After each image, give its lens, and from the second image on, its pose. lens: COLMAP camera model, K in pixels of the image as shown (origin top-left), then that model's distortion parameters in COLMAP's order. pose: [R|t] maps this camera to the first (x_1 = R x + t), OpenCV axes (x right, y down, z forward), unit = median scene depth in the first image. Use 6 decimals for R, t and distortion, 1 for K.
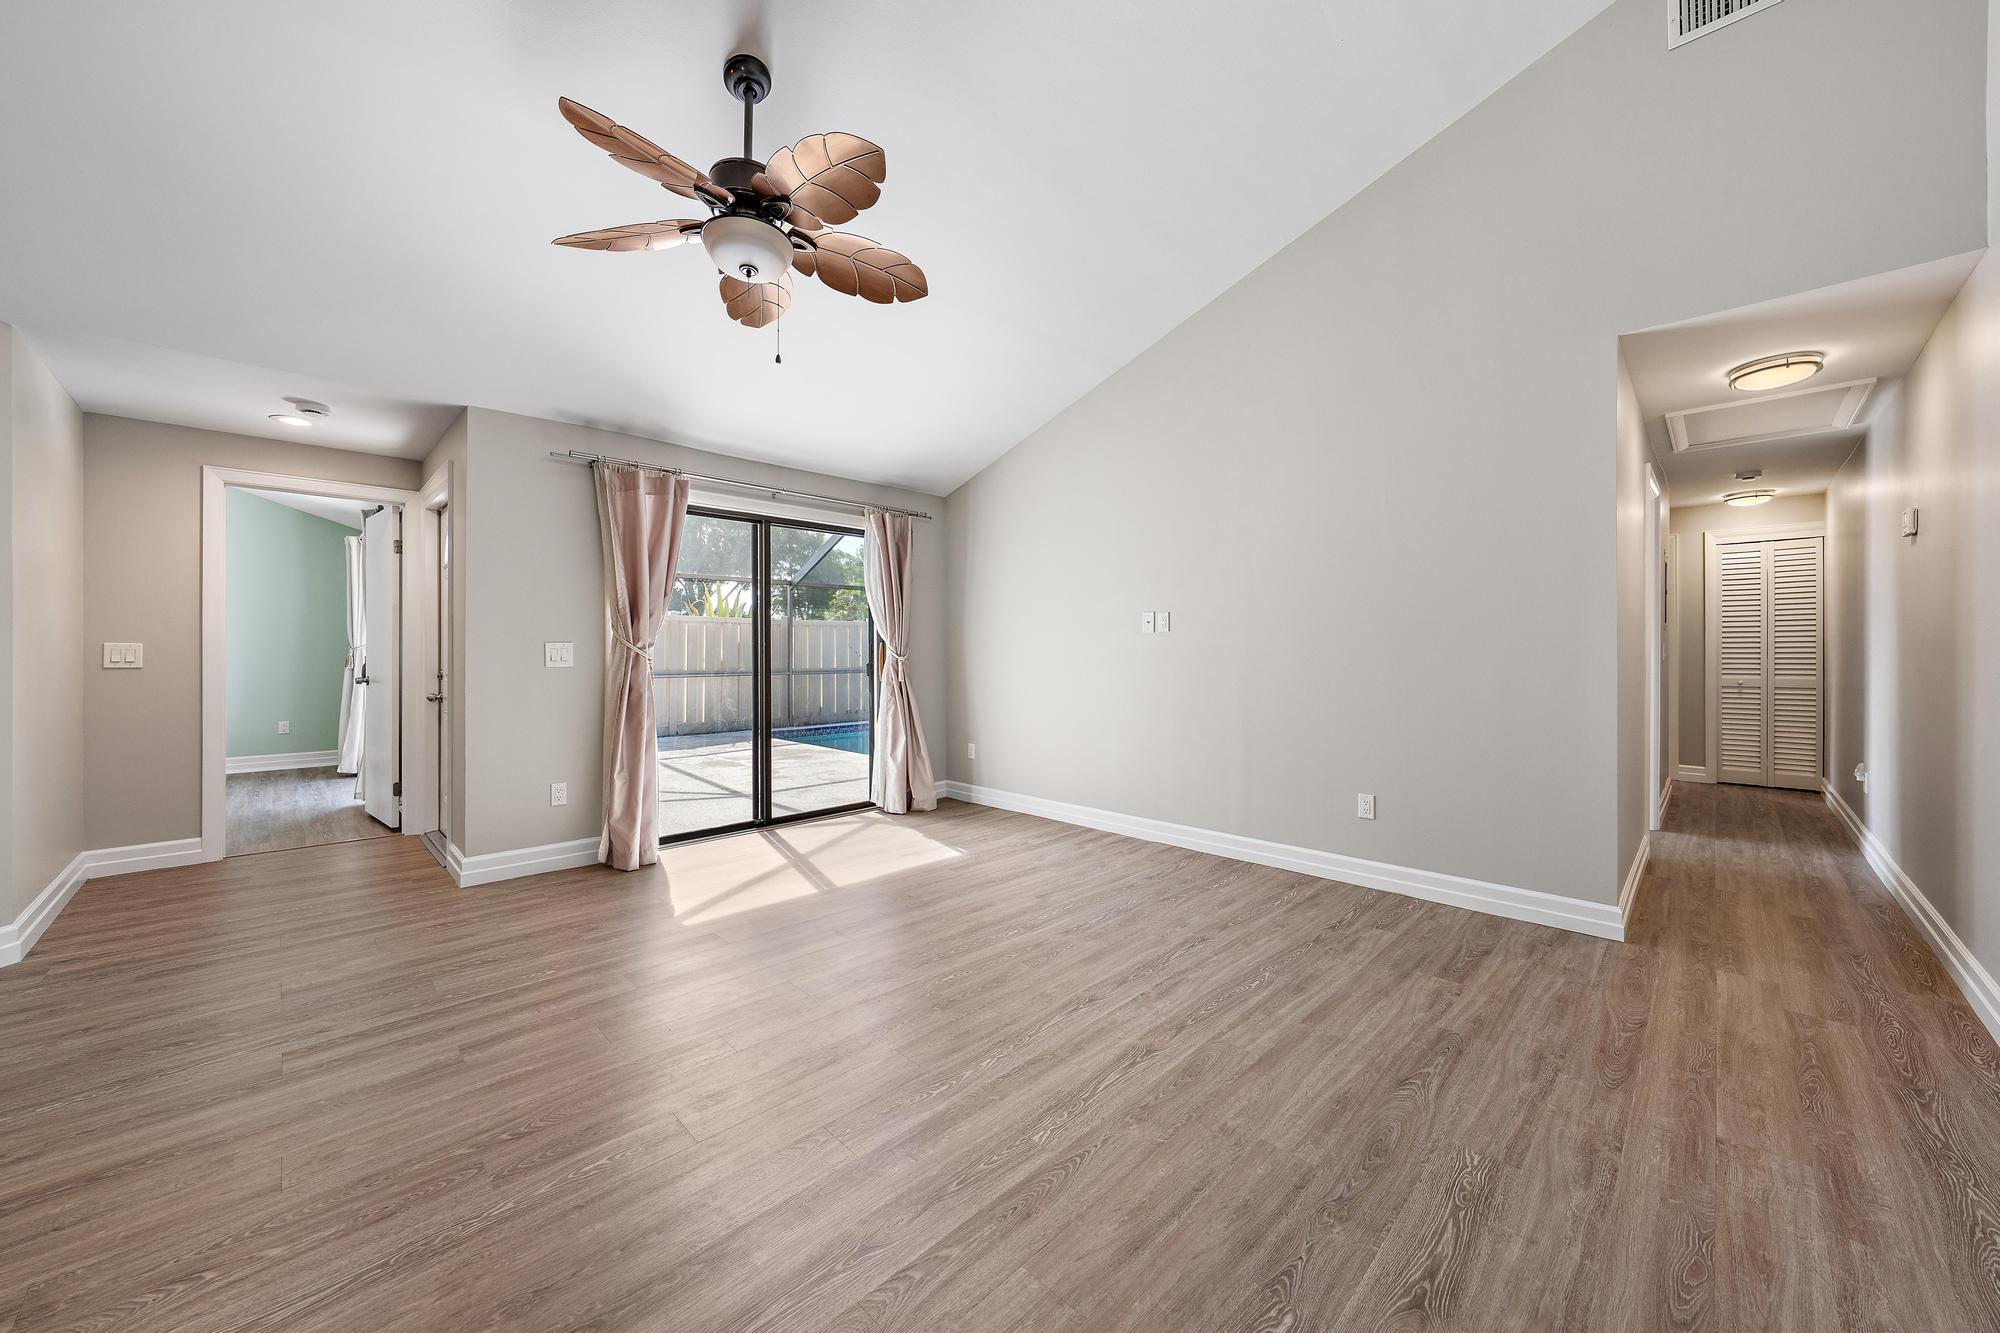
lens RADIAL K [[718.0, 0, 1002.7], [0, 718.0, 657.5], [0, 0, 1]] dist [-0.000155, -0.000246]
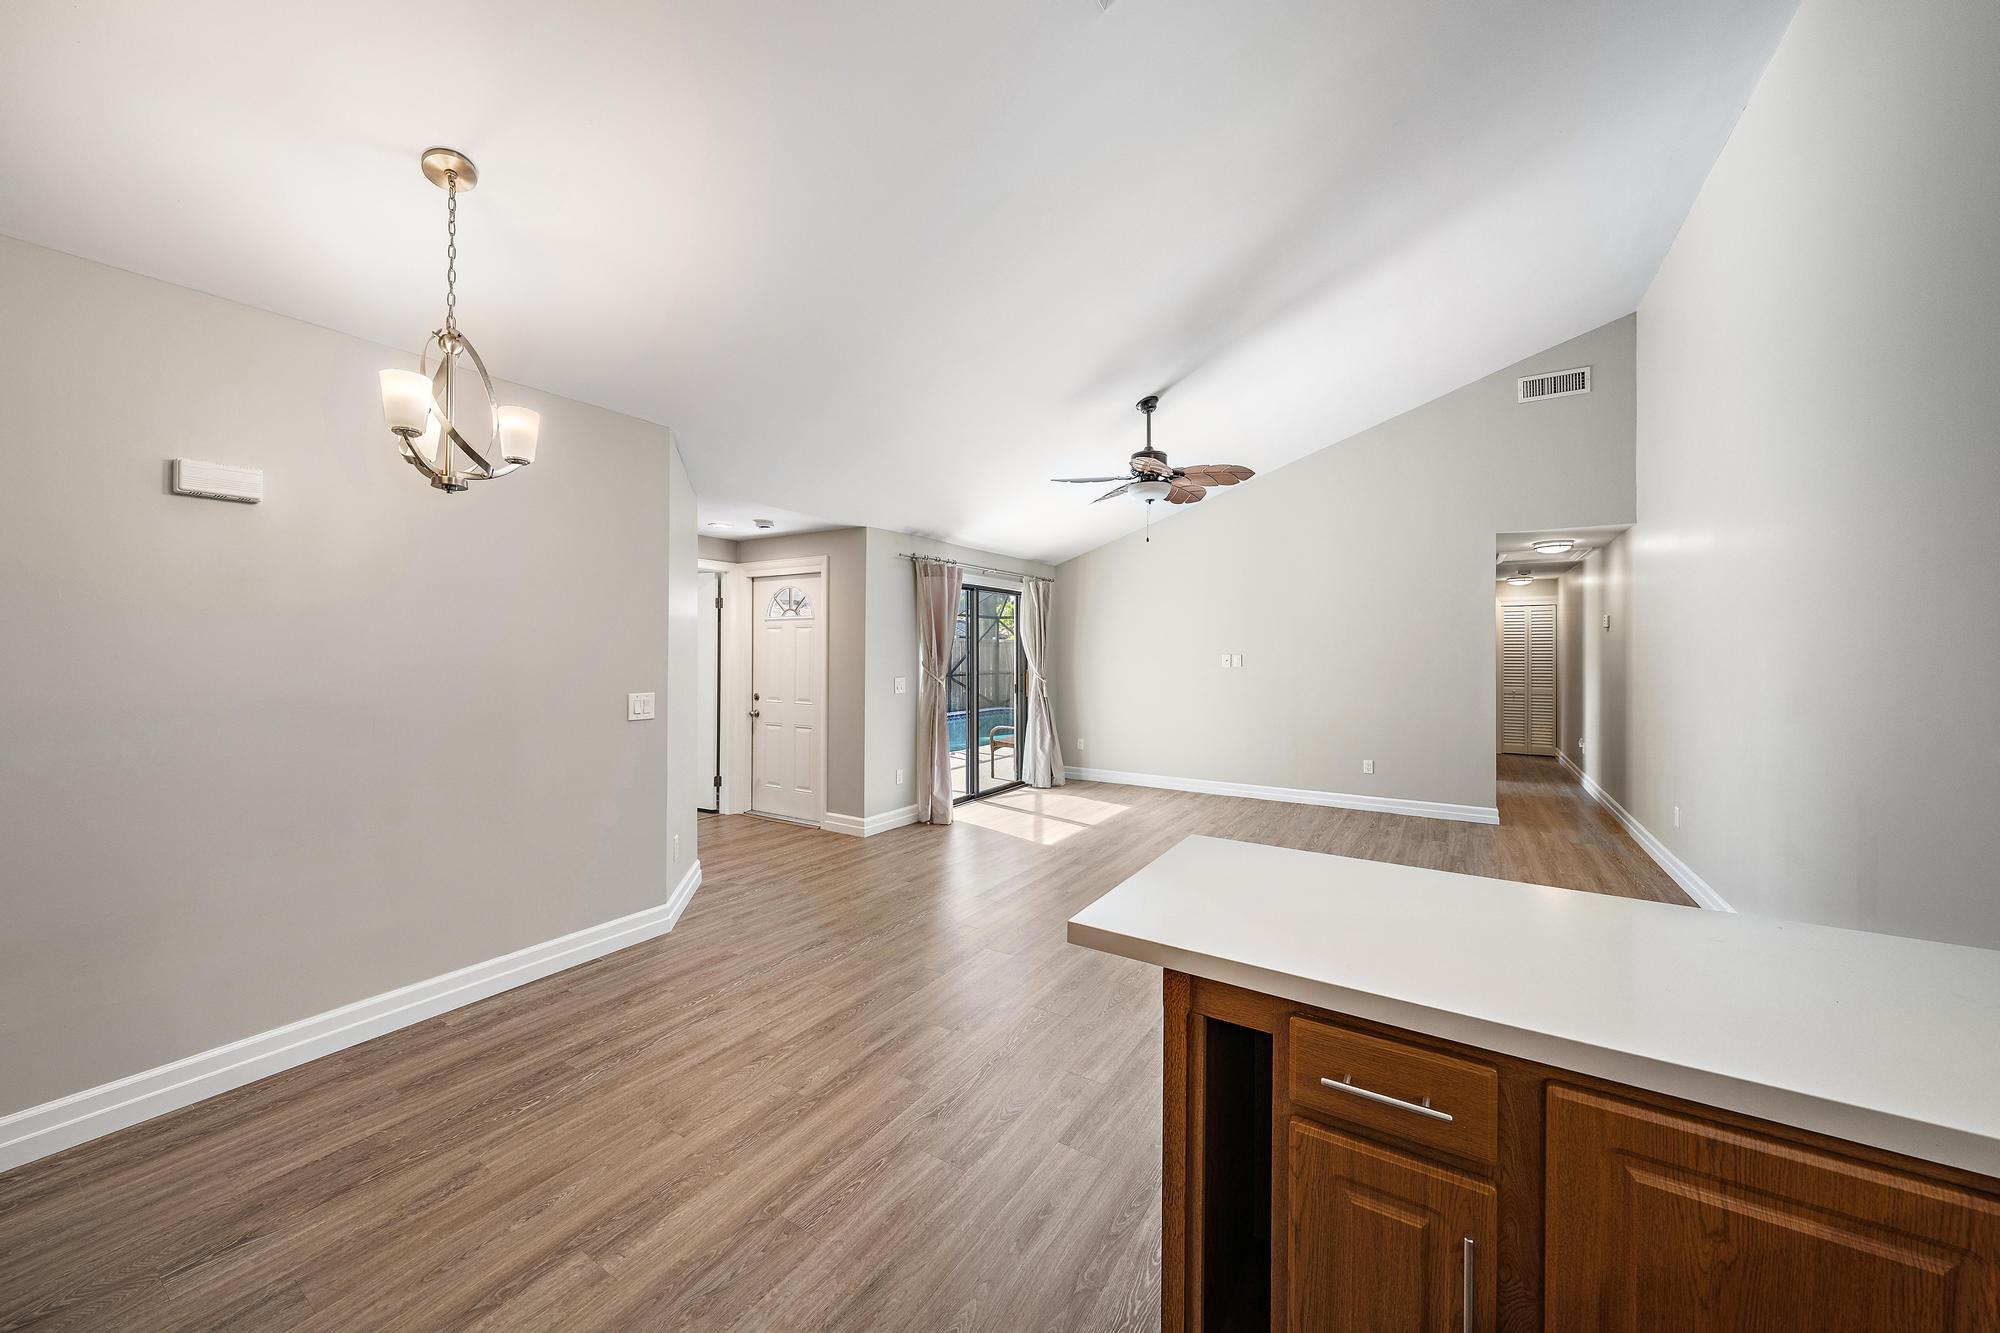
lens RADIAL K [[718.0, 0, 995.7], [0, 718.0, 655.0], [0, 0, 1]] dist [-0.000155, -0.000246]
pose [[0.976013, 0.002750, 0.217693, -0.814100], [-0.002474, 0.999996, -0.001539, -0.071770], [-0.217696, 0.000964, 0.976016, -0.573978]]
